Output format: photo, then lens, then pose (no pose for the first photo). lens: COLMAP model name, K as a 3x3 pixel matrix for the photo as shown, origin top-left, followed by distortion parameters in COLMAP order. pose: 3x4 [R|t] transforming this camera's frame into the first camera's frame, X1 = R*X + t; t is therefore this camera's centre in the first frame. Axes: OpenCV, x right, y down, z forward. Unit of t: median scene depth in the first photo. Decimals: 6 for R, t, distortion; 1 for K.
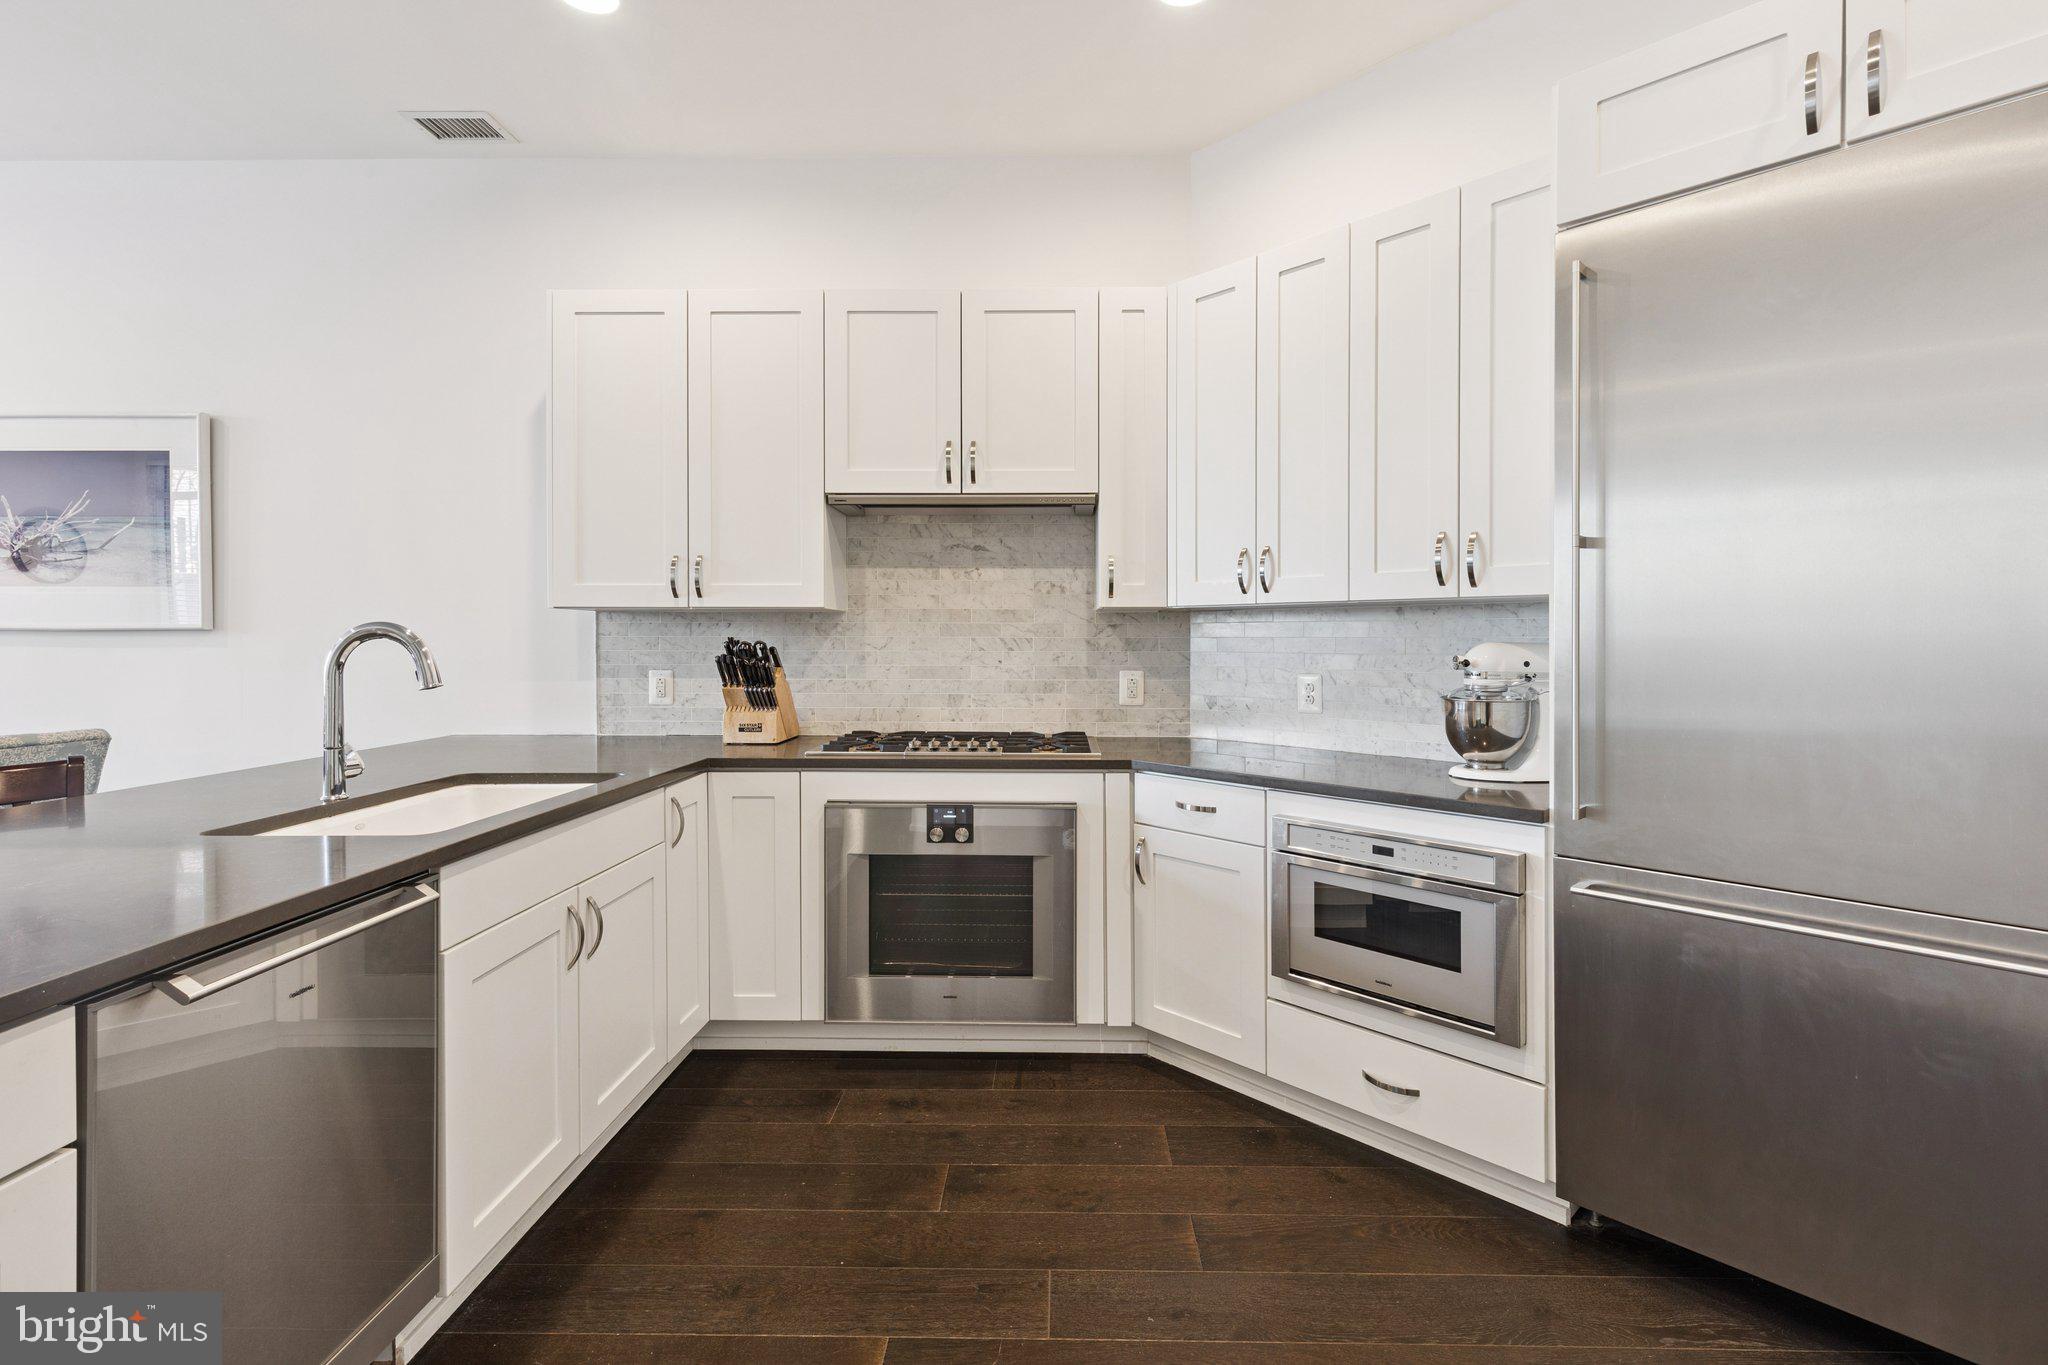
lens RADIAL K [[933.4, 0, 1039.7], [0, 933.4, 644.0], [0, 0, 1]] dist [0.003900, 0.000164]
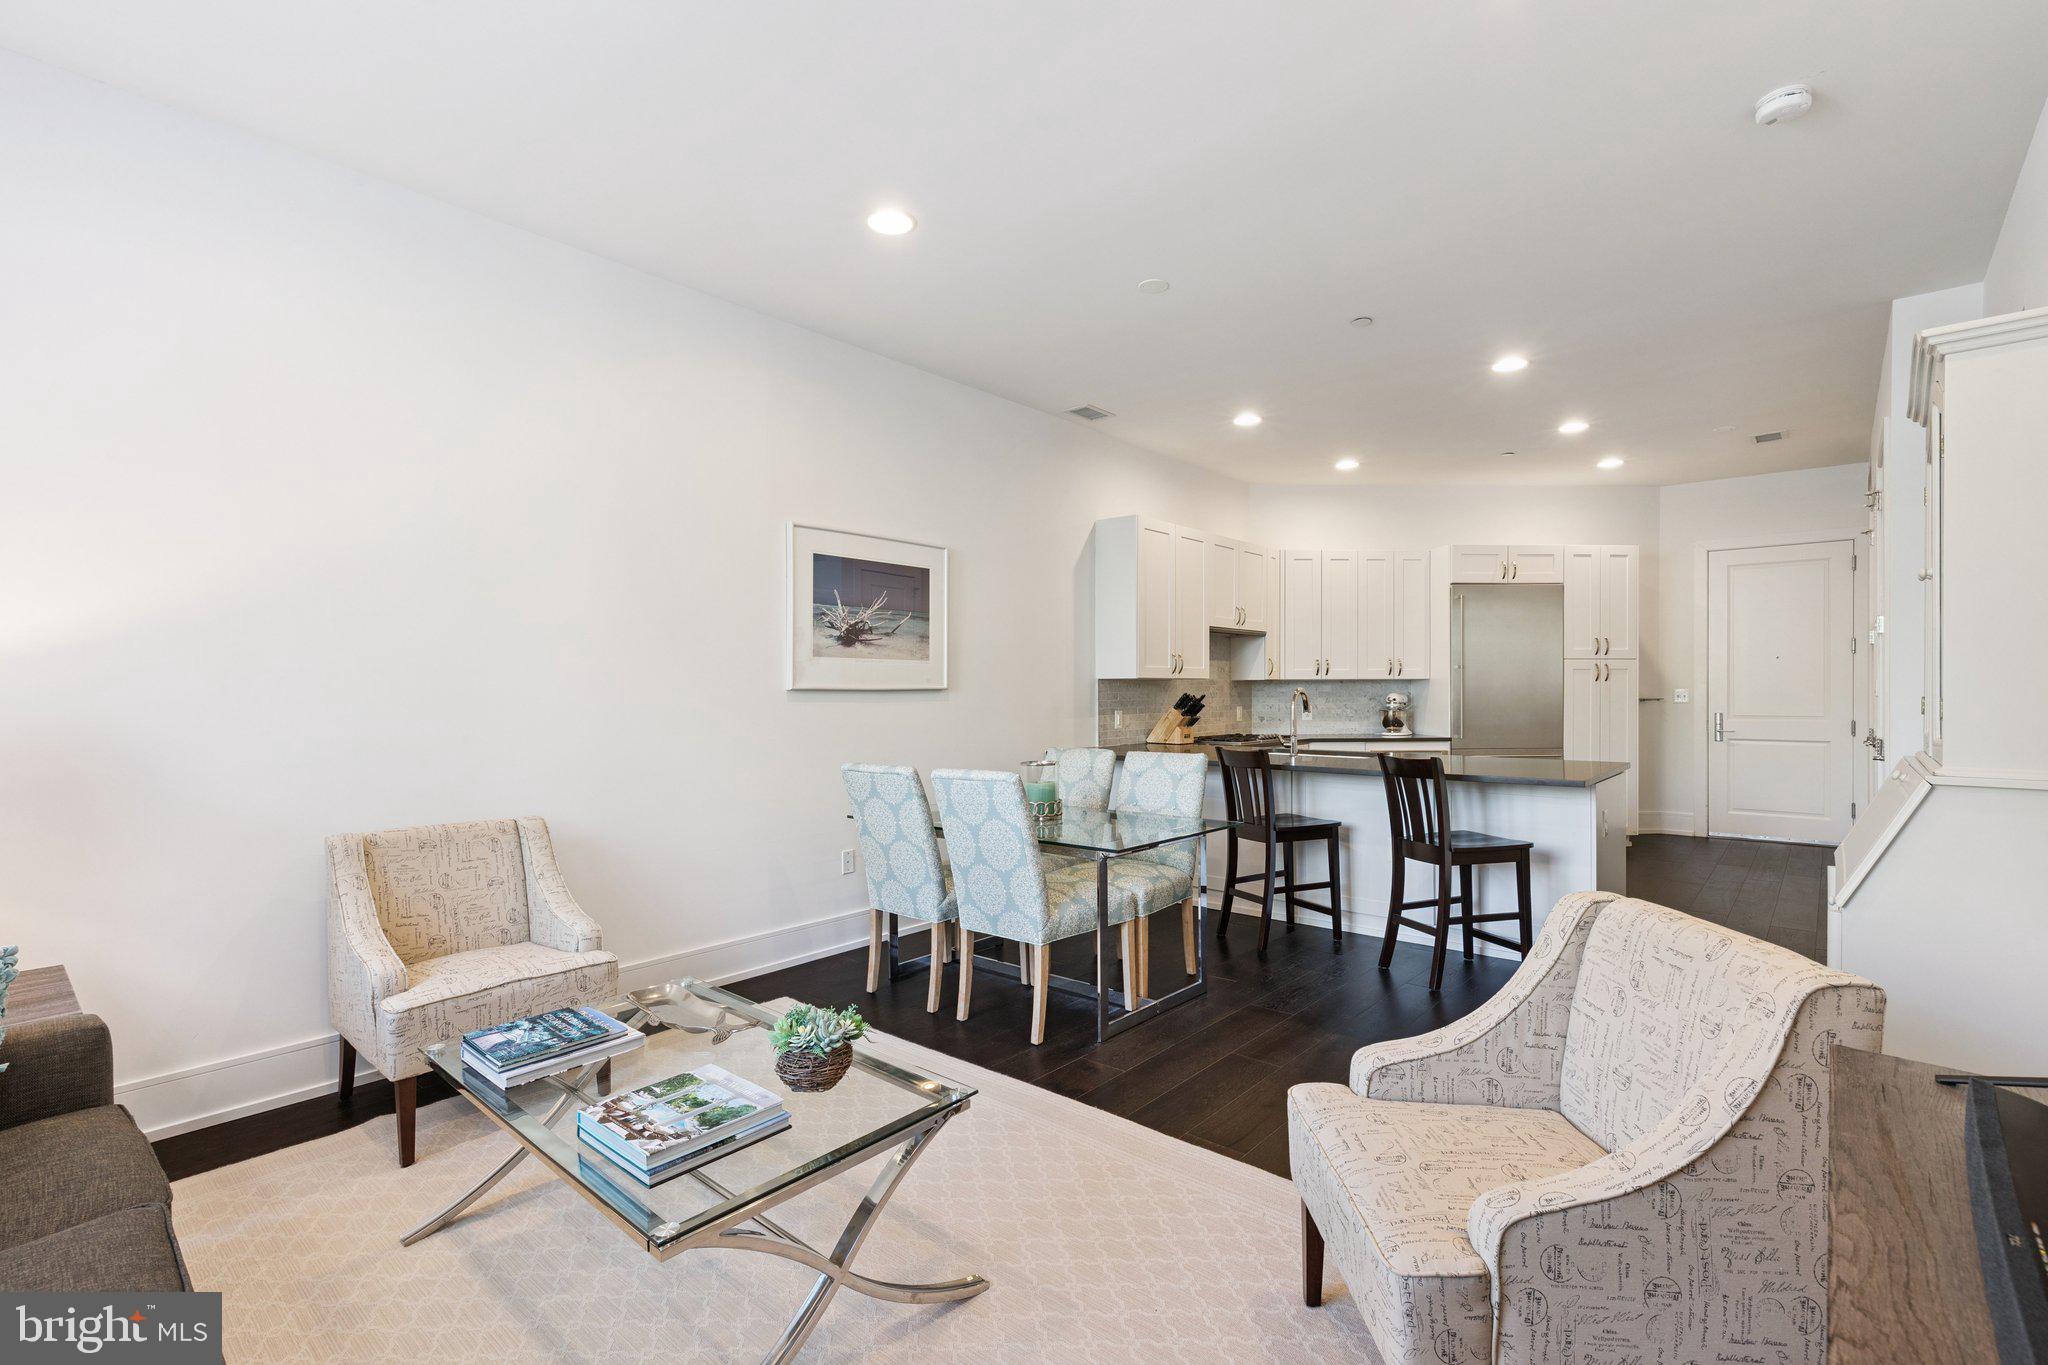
lens RADIAL K [[918.0, 0, 1016.3], [0, 918.0, 692.7], [0, 0, 1]] dist [-0.000072, -0.000625]
pose [[0.649356, -0.005989, 0.760461, -2.146691], [0.009654, 0.999953, -0.000369, -0.010184], [-0.760423, 0.007581, 0.649383, -0.042709]]
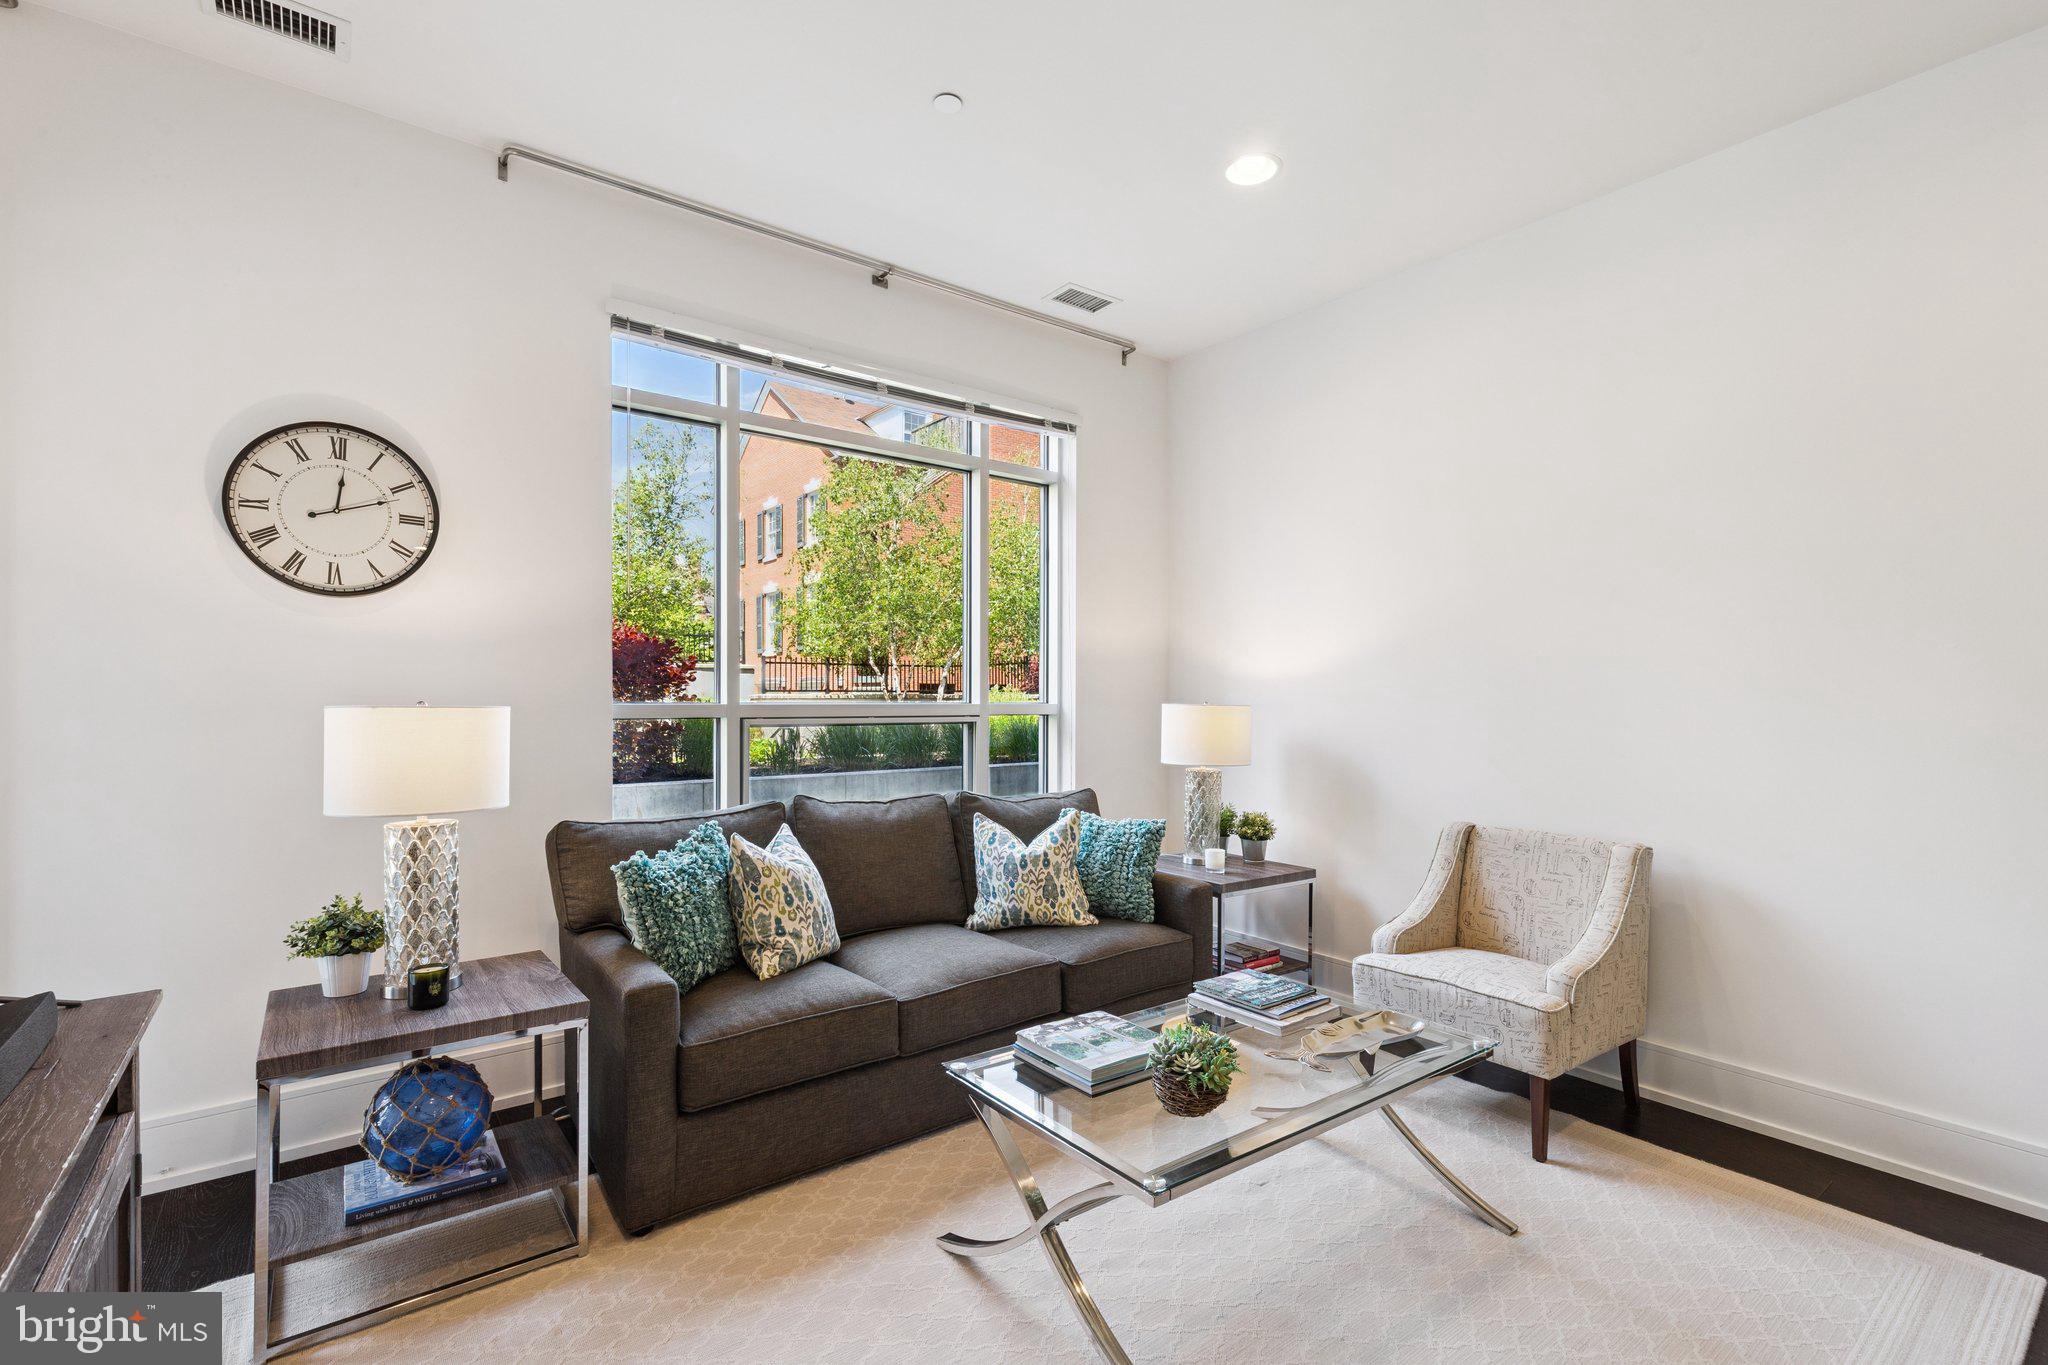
lens RADIAL K [[923.3, 0, 1029.0], [0, 923.3, 708.8], [0, 0, 1]] dist [-0.000024, -0.000225]
pose [[0.624140, 0.012731, -0.781208, -1.429376], [-0.009032, 0.999918, 0.009079, -0.012283], [0.781260, 0.001389, 0.624204, 0.001855]]
